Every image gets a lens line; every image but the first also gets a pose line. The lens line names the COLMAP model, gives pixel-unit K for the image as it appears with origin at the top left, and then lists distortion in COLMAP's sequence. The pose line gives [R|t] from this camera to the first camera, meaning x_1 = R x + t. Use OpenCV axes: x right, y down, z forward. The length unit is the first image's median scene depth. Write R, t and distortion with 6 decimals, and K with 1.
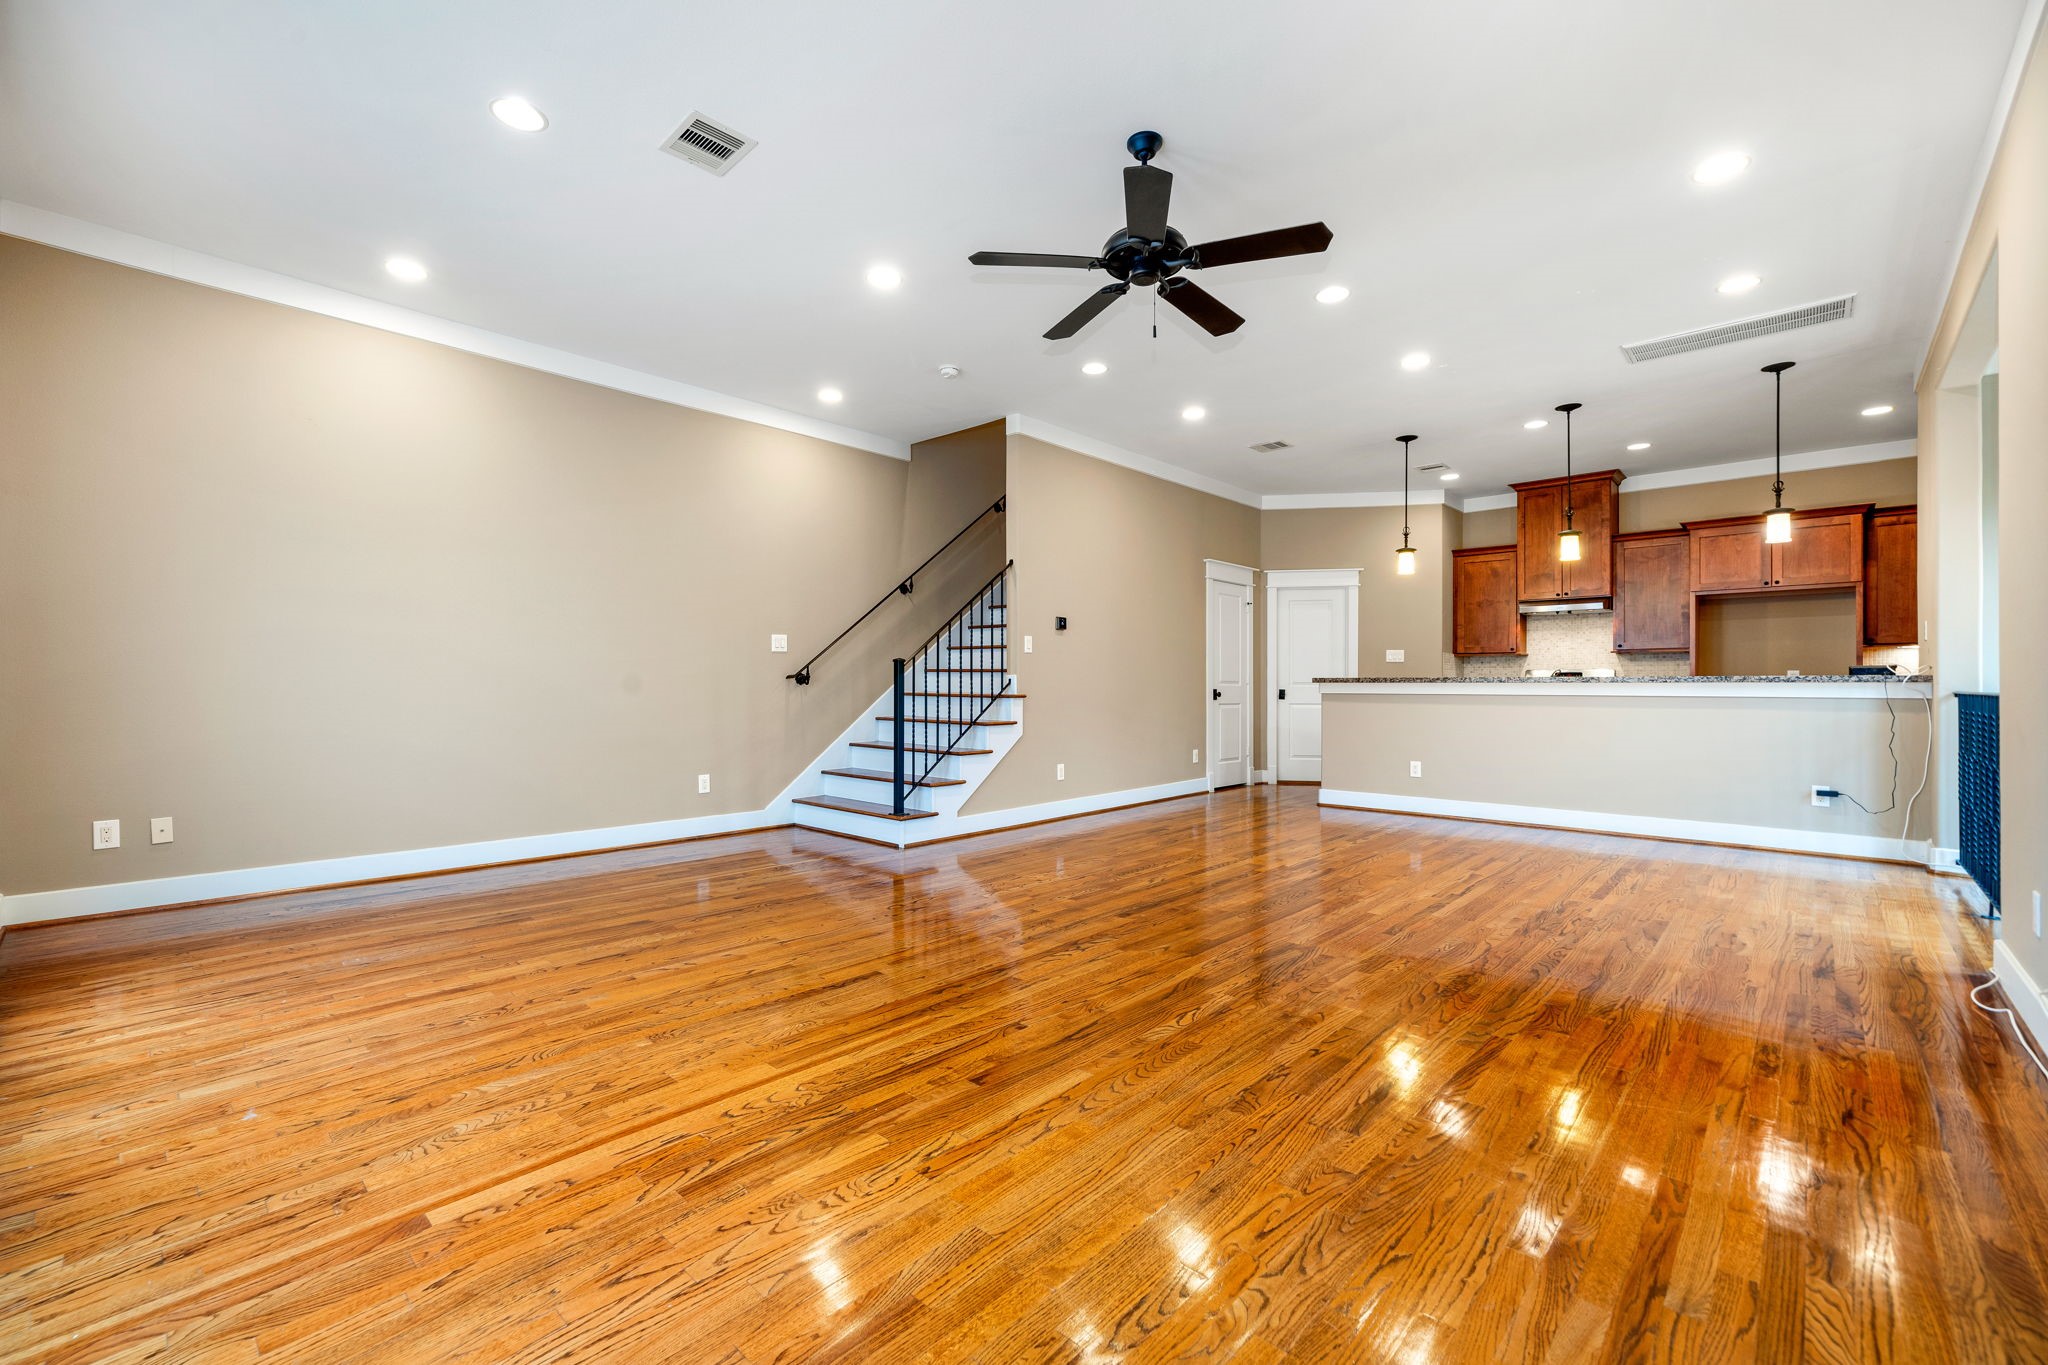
lens RADIAL K [[844.8, 0, 1018.6], [0, 844.8, 678.9], [0, 0, 1]] dist [-0.000014, 0.000092]
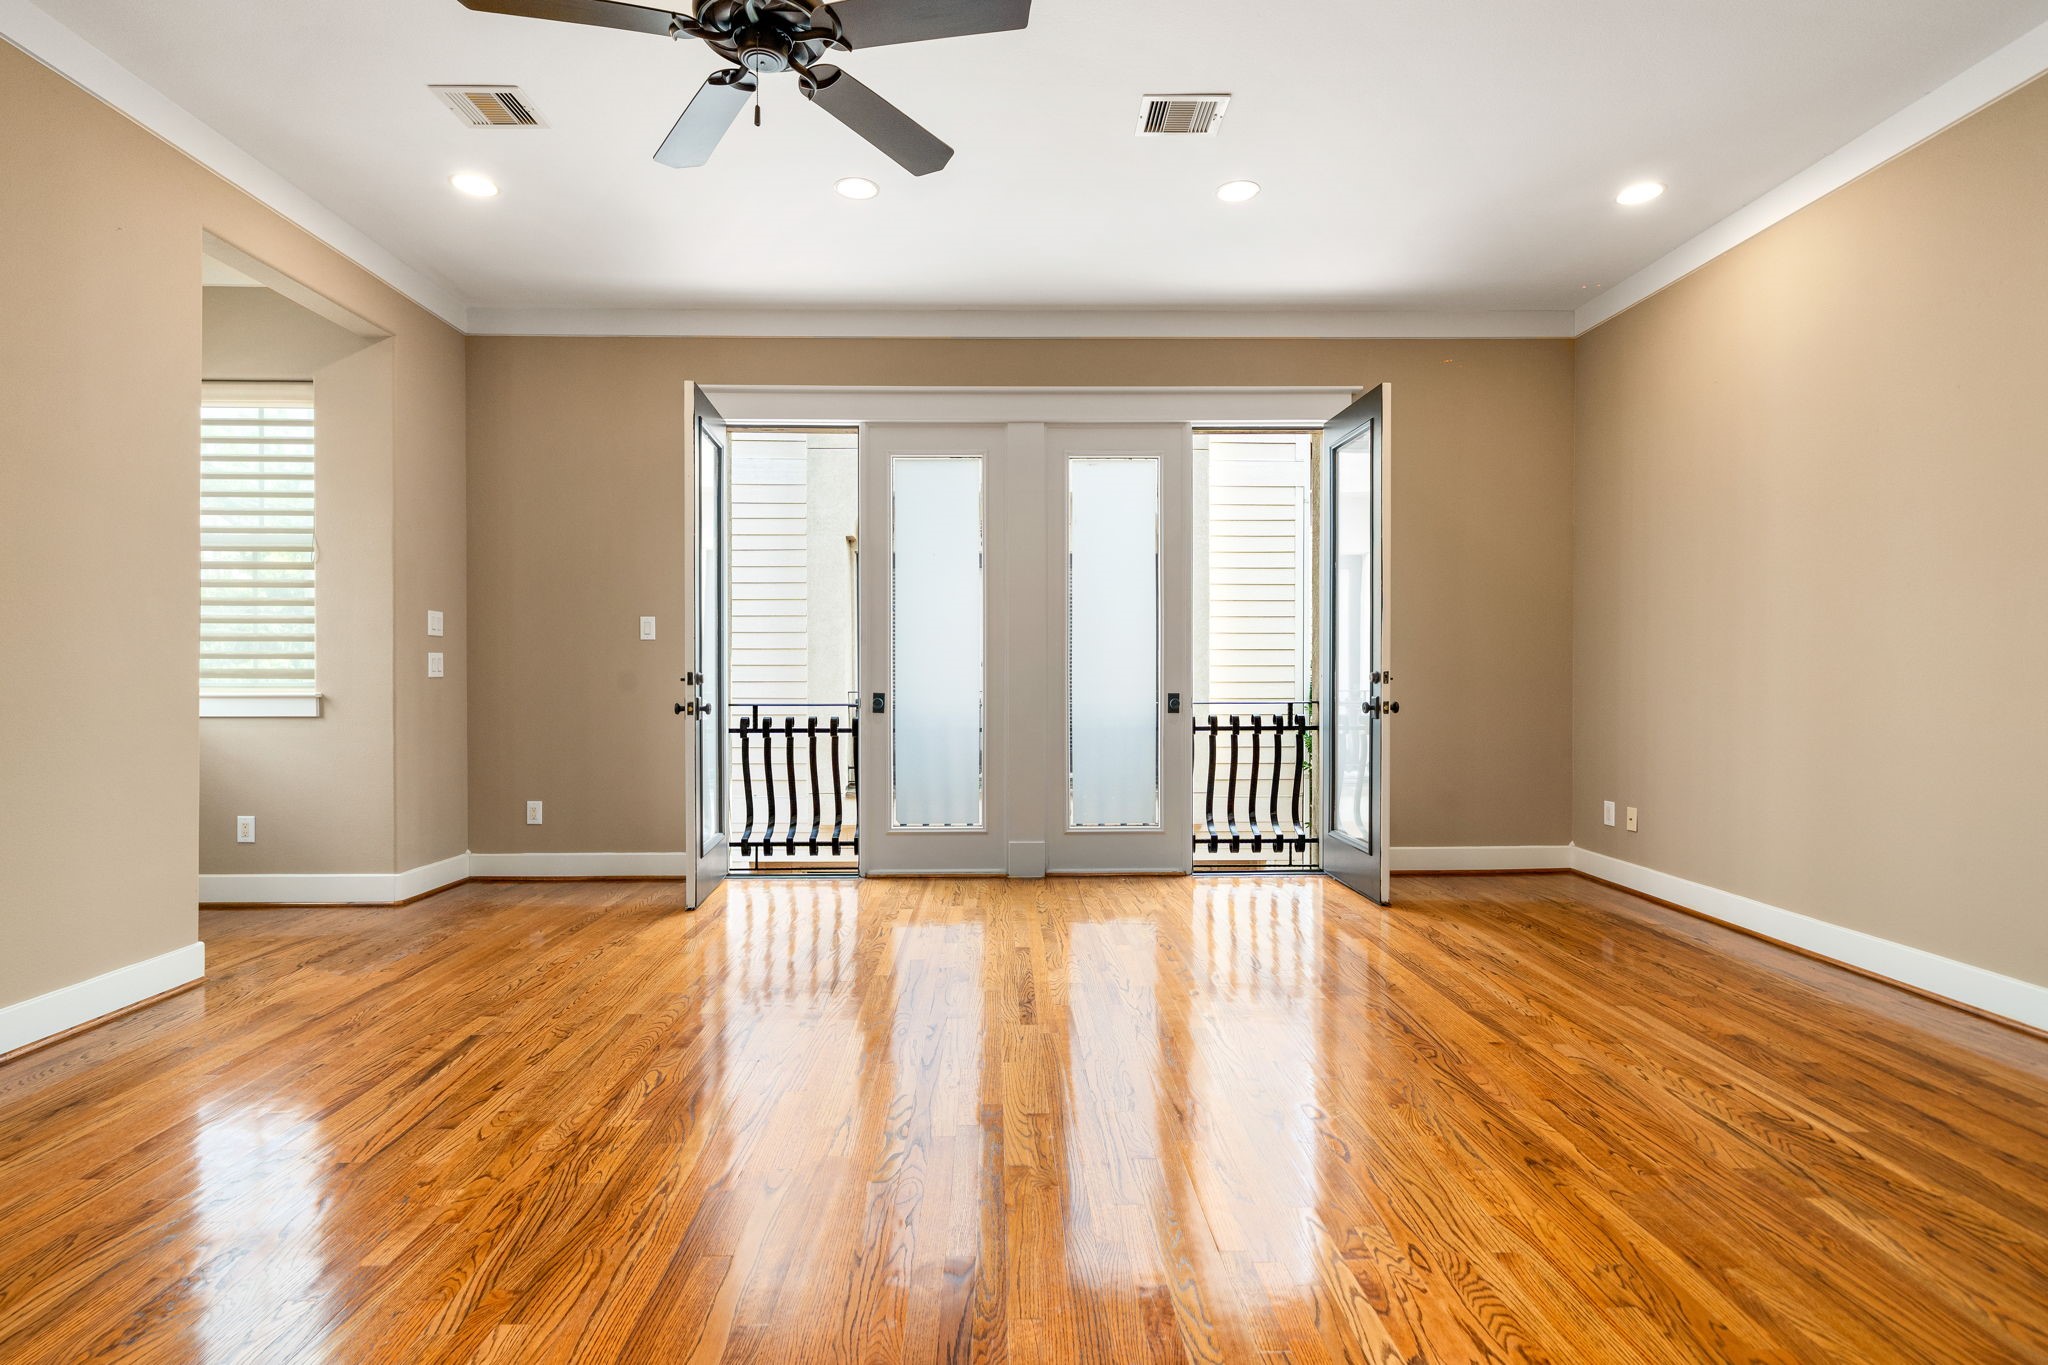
lens RADIAL K [[983.2, 0, 1017.7], [0, 983.2, 688.9], [0, 0, 1]] dist [0.001828, -0.000052]
pose [[-0.717448, 0.008422, -0.696562, 0.286089], [0.005291, 0.999964, 0.006640, -0.001095], [0.696592, 0.001078, -0.717466, 0.901082]]
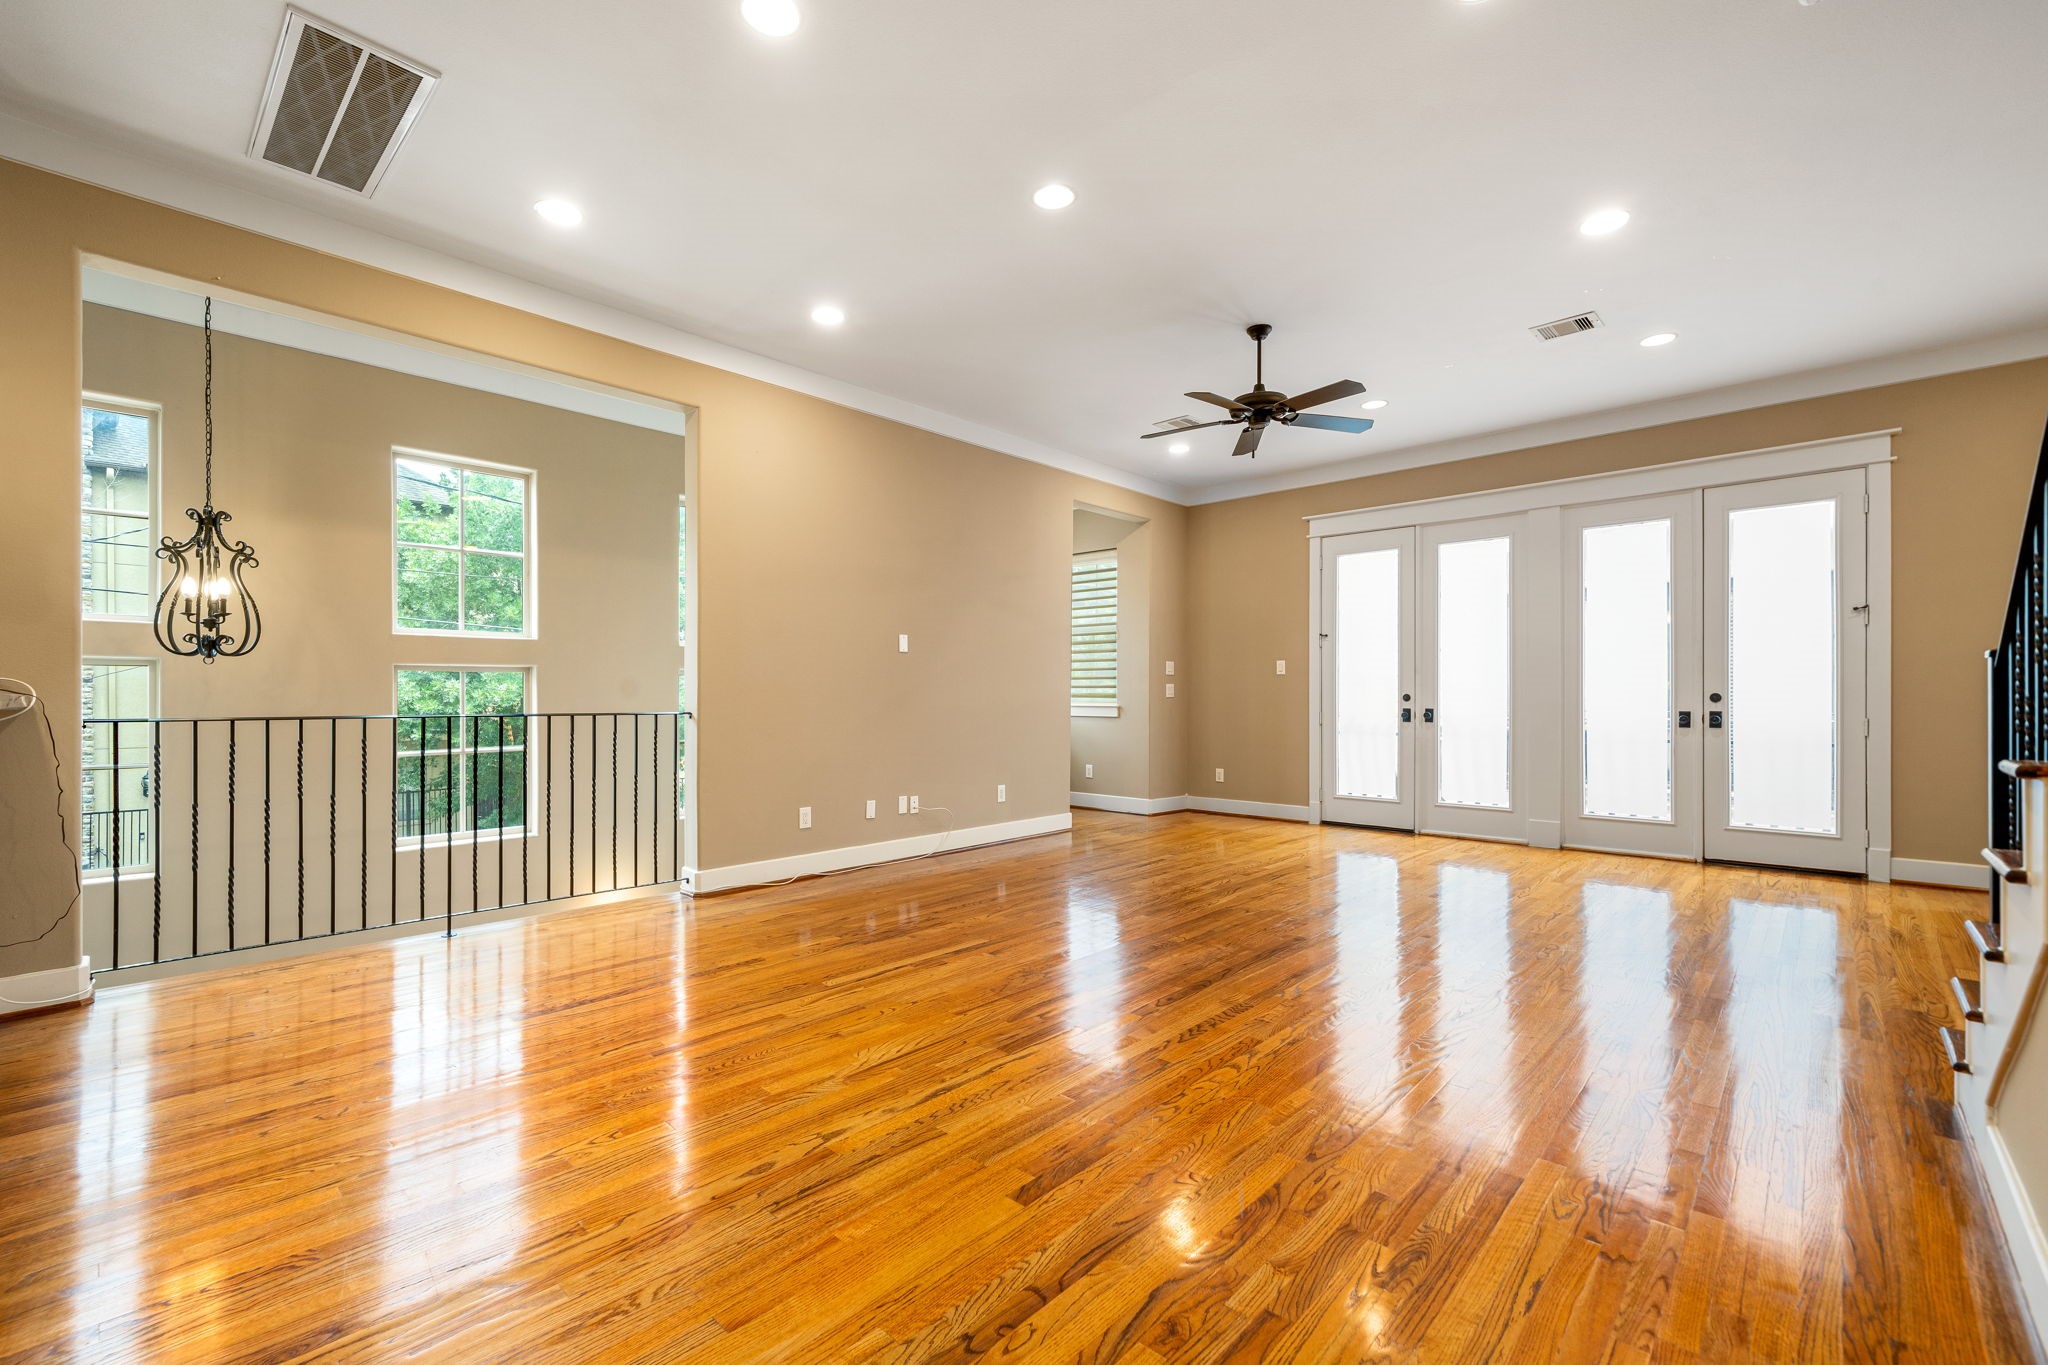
lens RADIAL K [[870.4, 0, 1010.2], [0, 870.4, 693.8], [0, 0, 1]] dist [0.000586, -0.000100]
pose [[-0.999997, -0.001182, 0.002320, 0.307420], [-0.001205, 0.999950, -0.009971, 0.000785], [-0.002308, -0.009974, -0.999948, 1.337244]]
